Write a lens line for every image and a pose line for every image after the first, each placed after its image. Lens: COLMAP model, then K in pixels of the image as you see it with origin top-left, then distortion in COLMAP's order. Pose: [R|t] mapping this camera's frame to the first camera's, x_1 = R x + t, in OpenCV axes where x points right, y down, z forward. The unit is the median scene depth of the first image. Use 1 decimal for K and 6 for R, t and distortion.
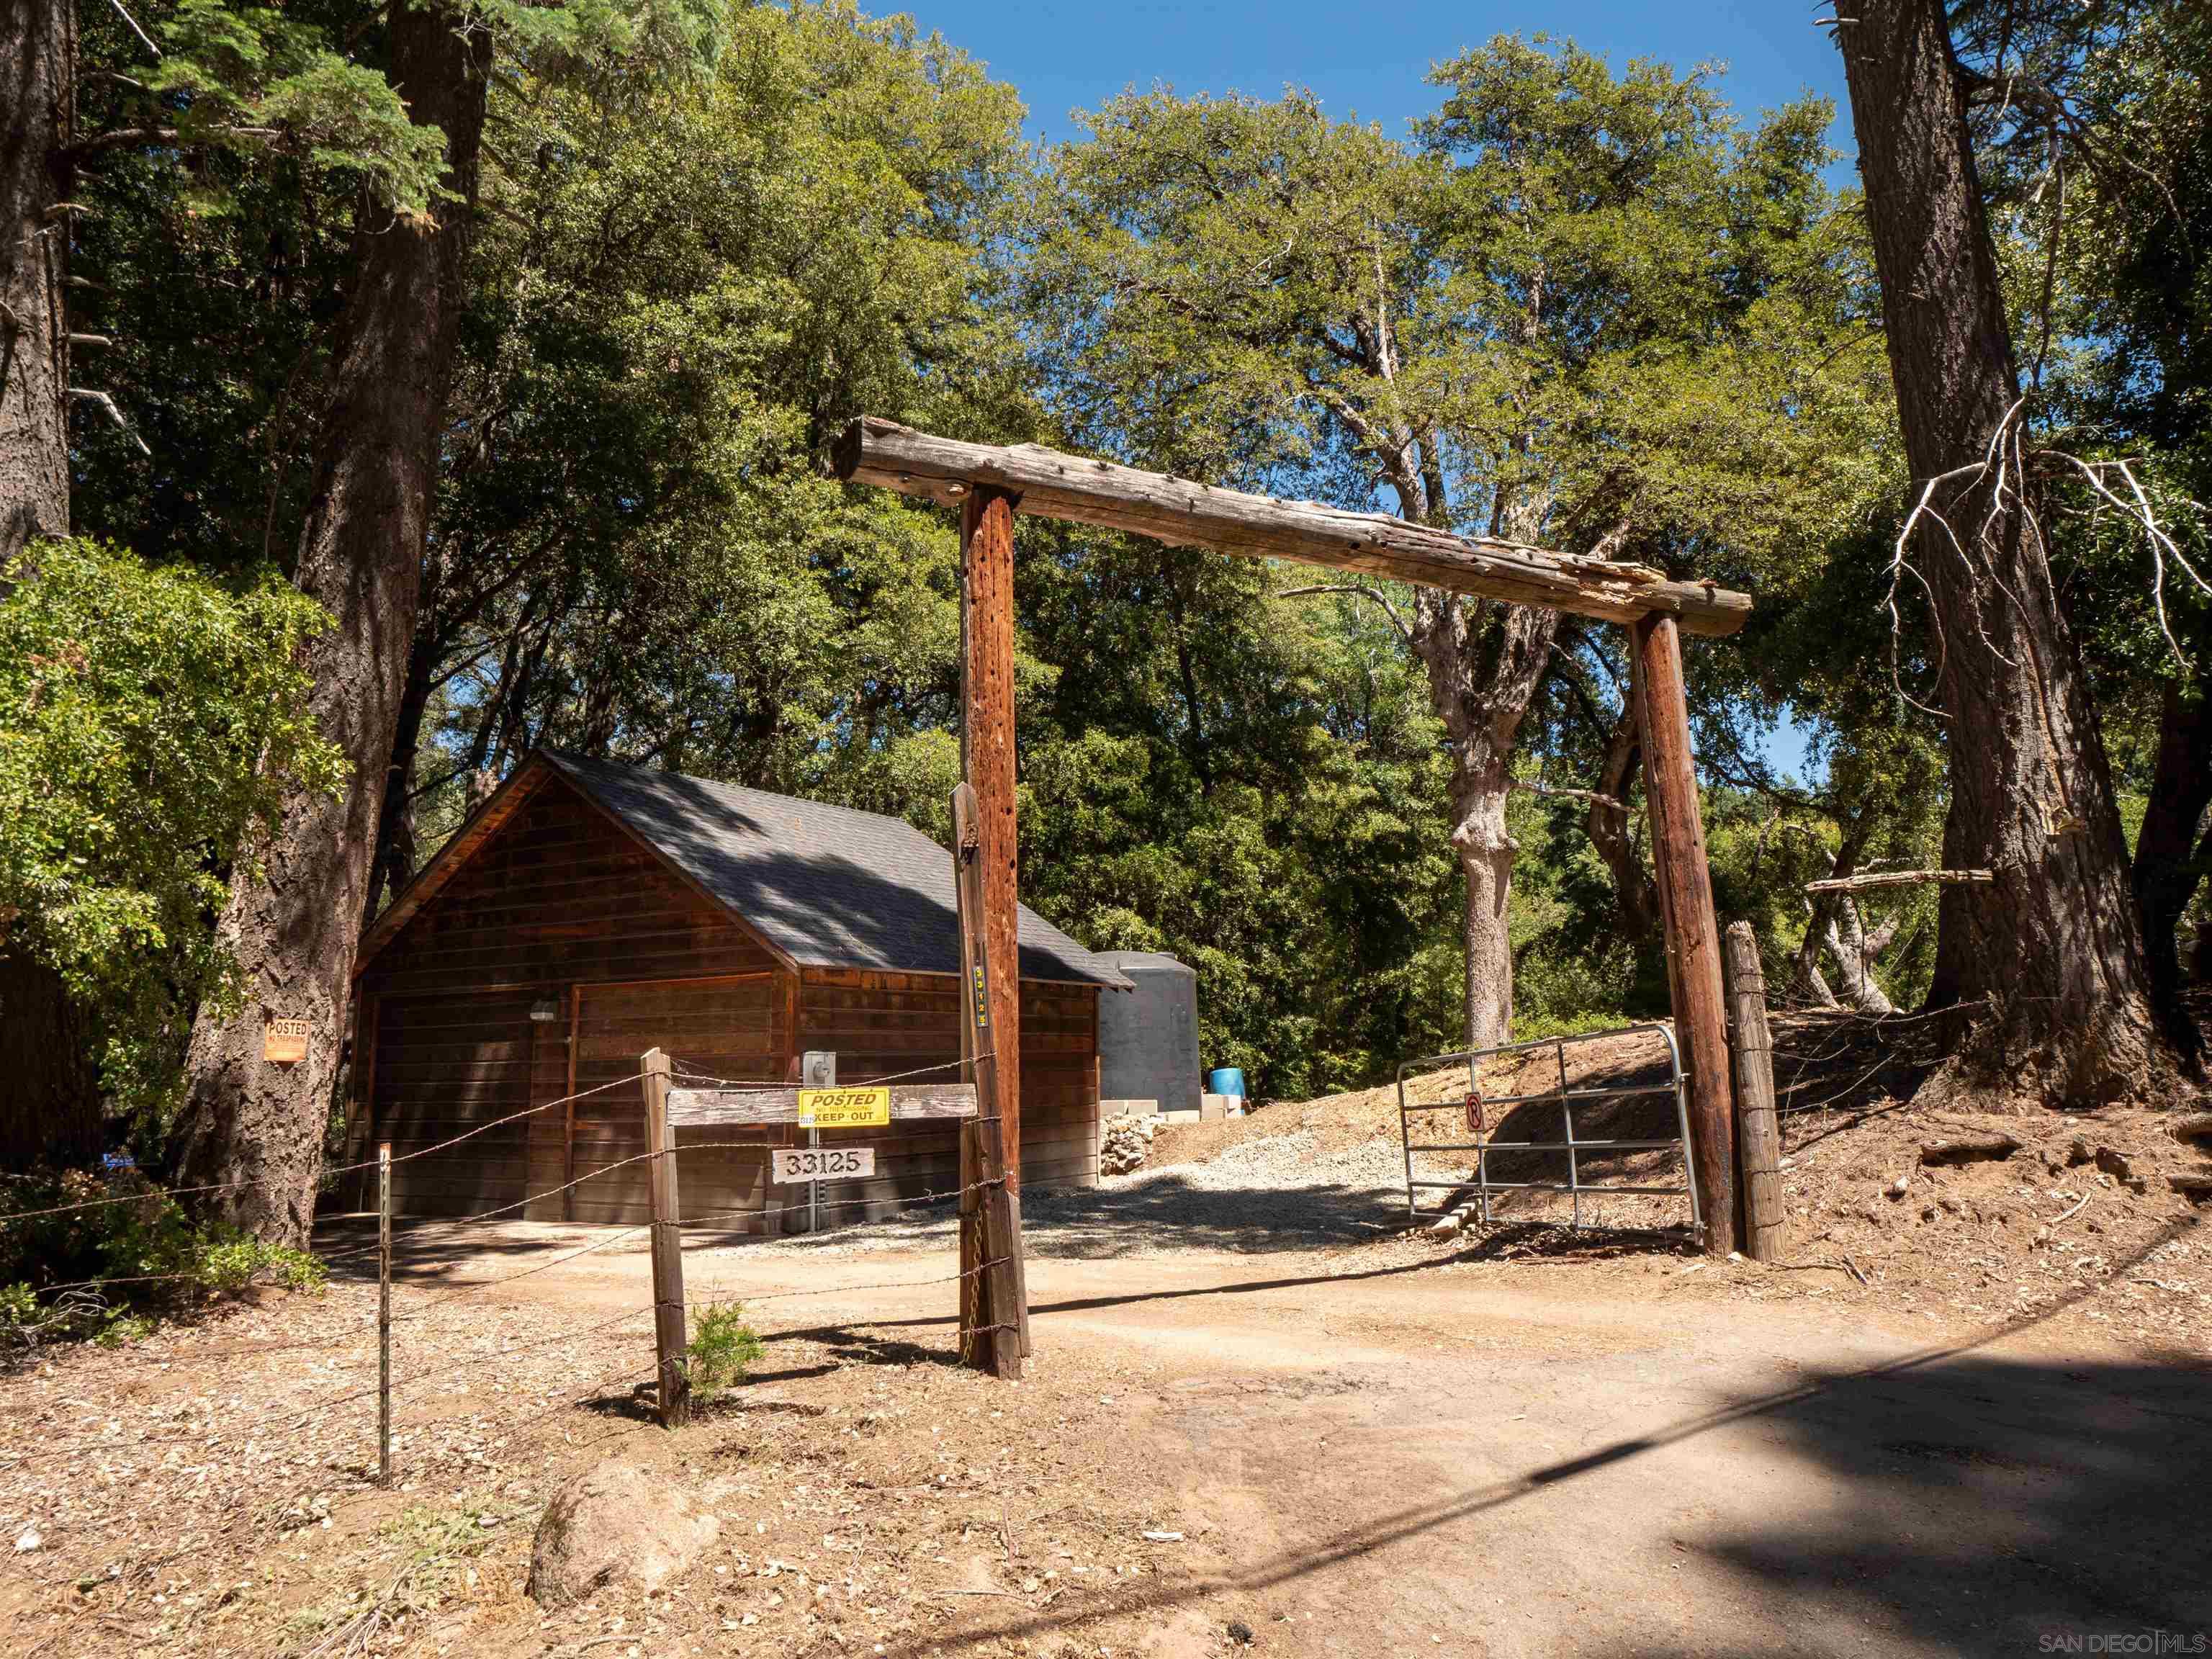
lens RADIAL K [[1542.1, 0, 1110.3], [0, 1542.1, 828.1], [0, 0, 1]] dist [-0.002079, 0.001934]
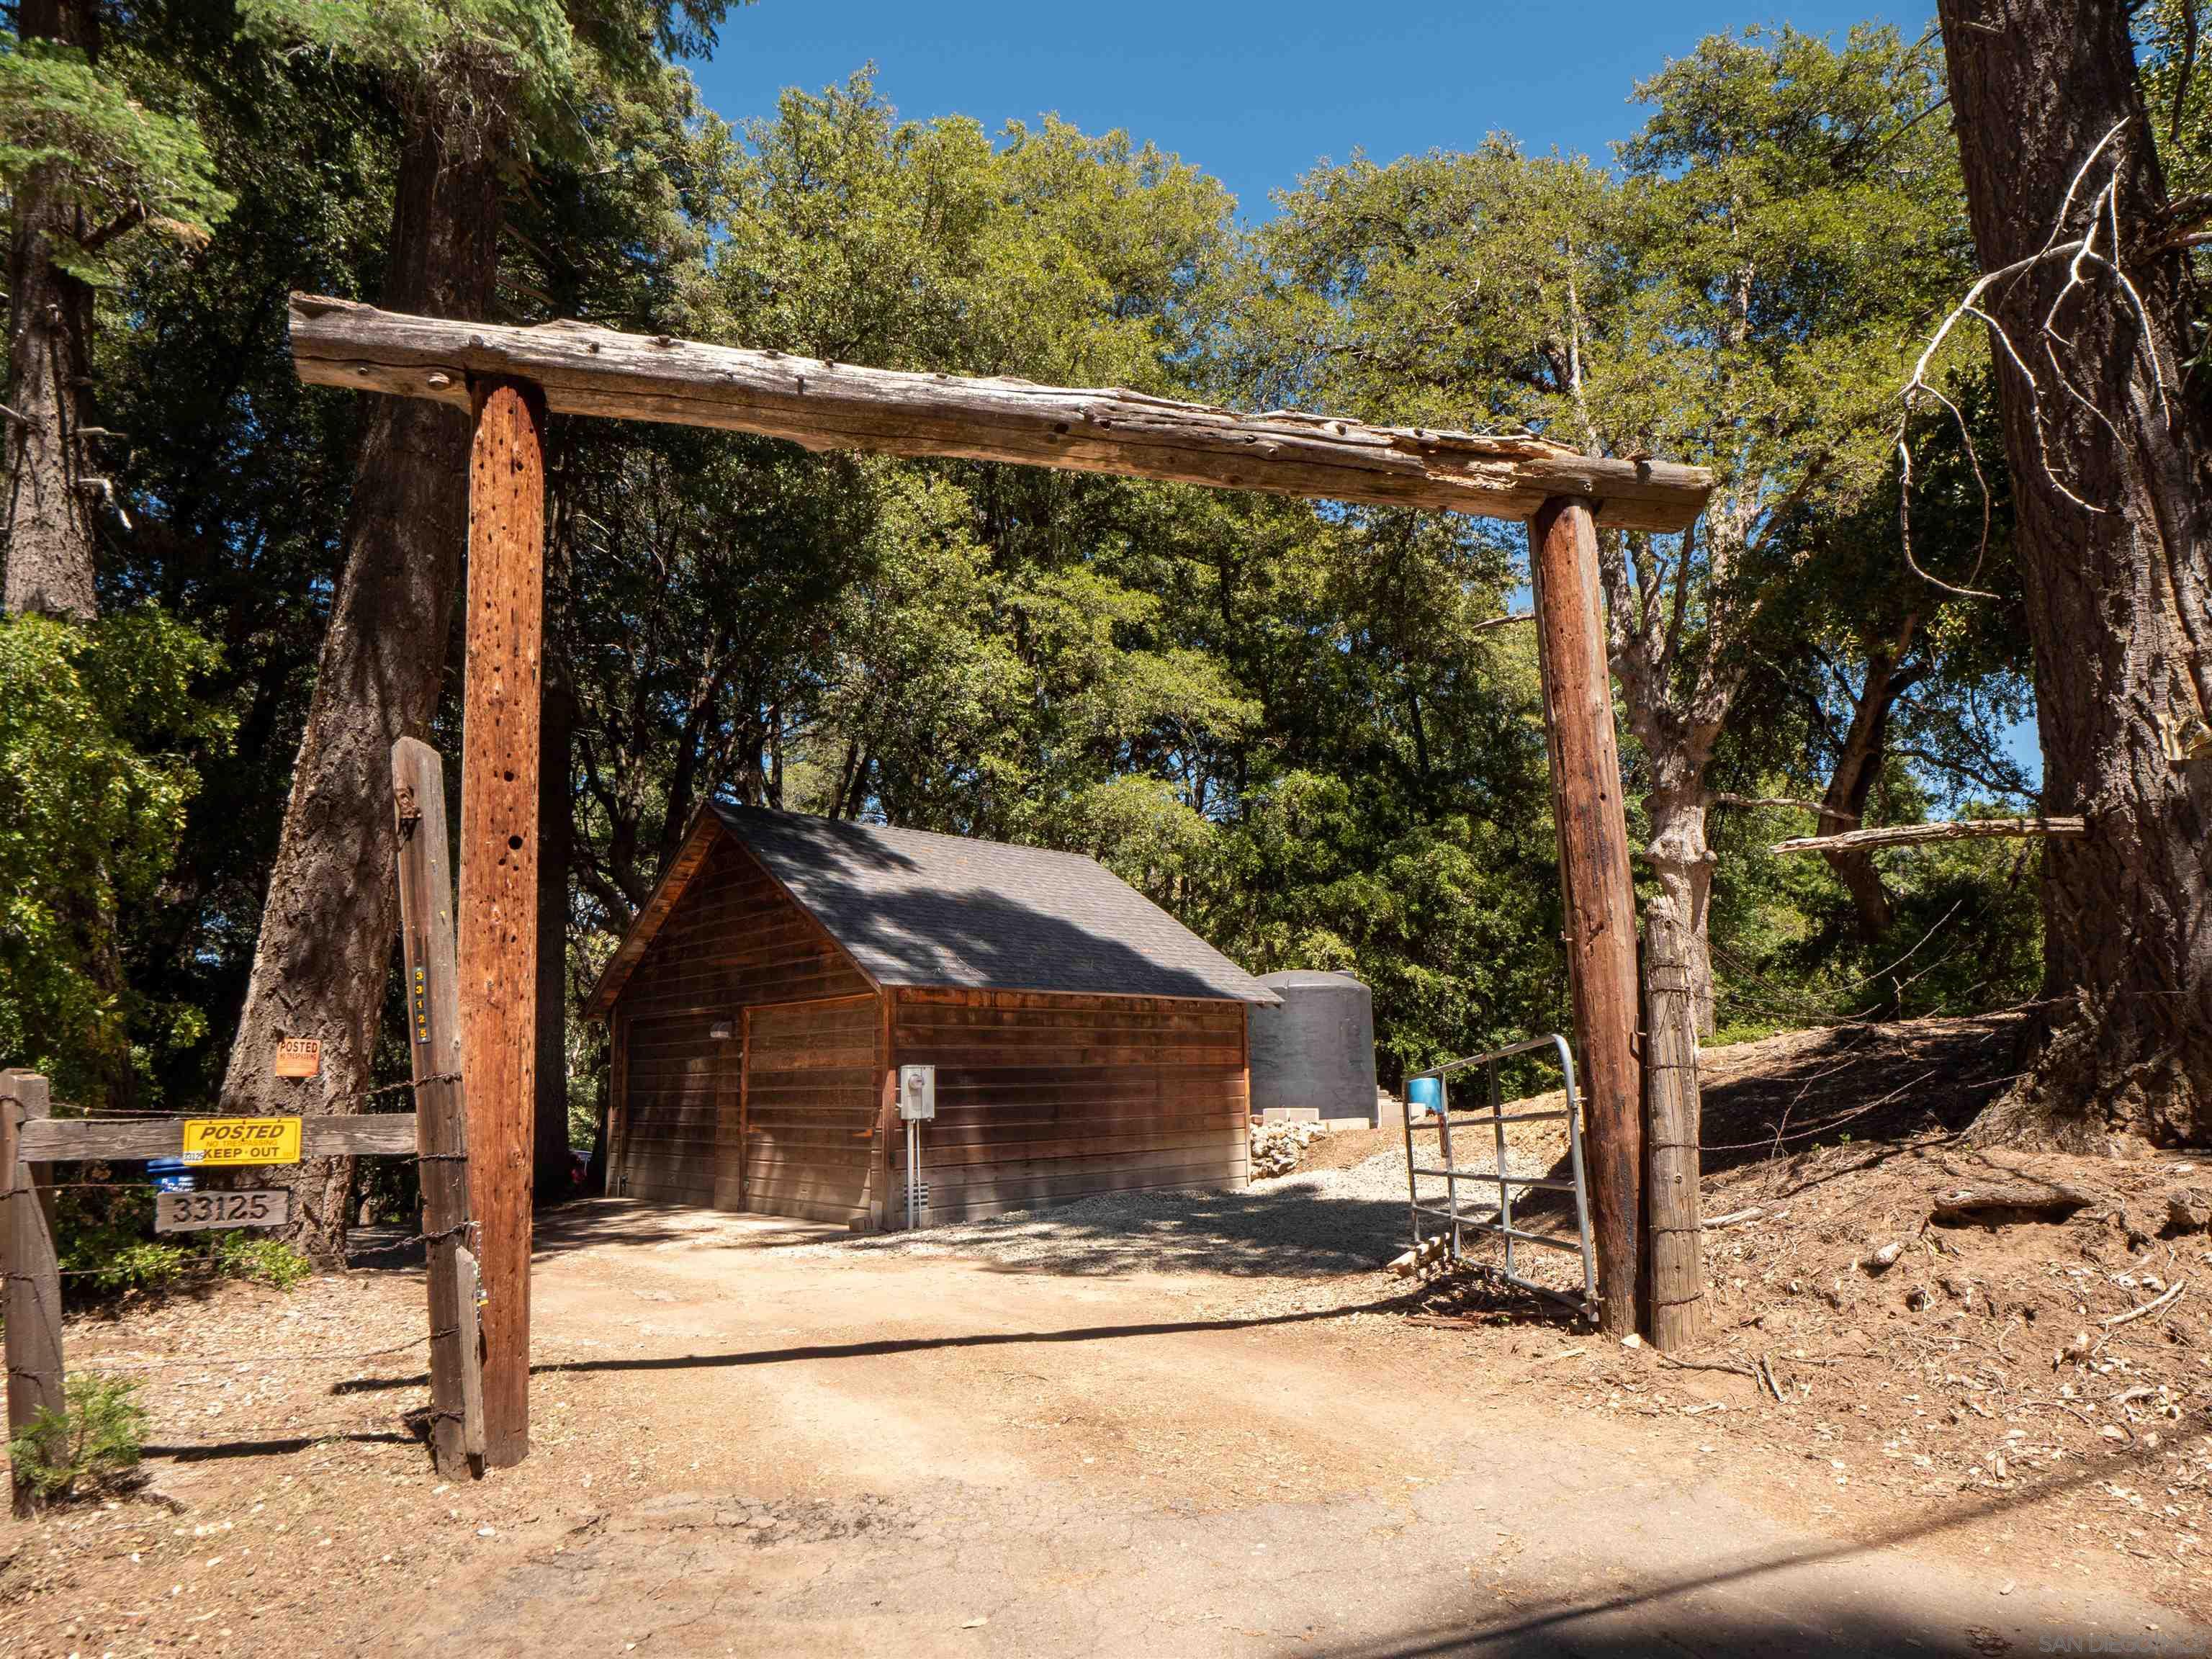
lens RADIAL K [[1262.6, 0, 1101.0], [0, 1262.6, 957.1], [0, 0, 1]] dist [-0.001533, -0.001452]
pose [[0.963876, -0.023812, -0.265285, 0.264878], [0.040010, 0.997639, 0.055822, 0.038511], [0.263329, -0.064420, 0.962553, 0.288468]]
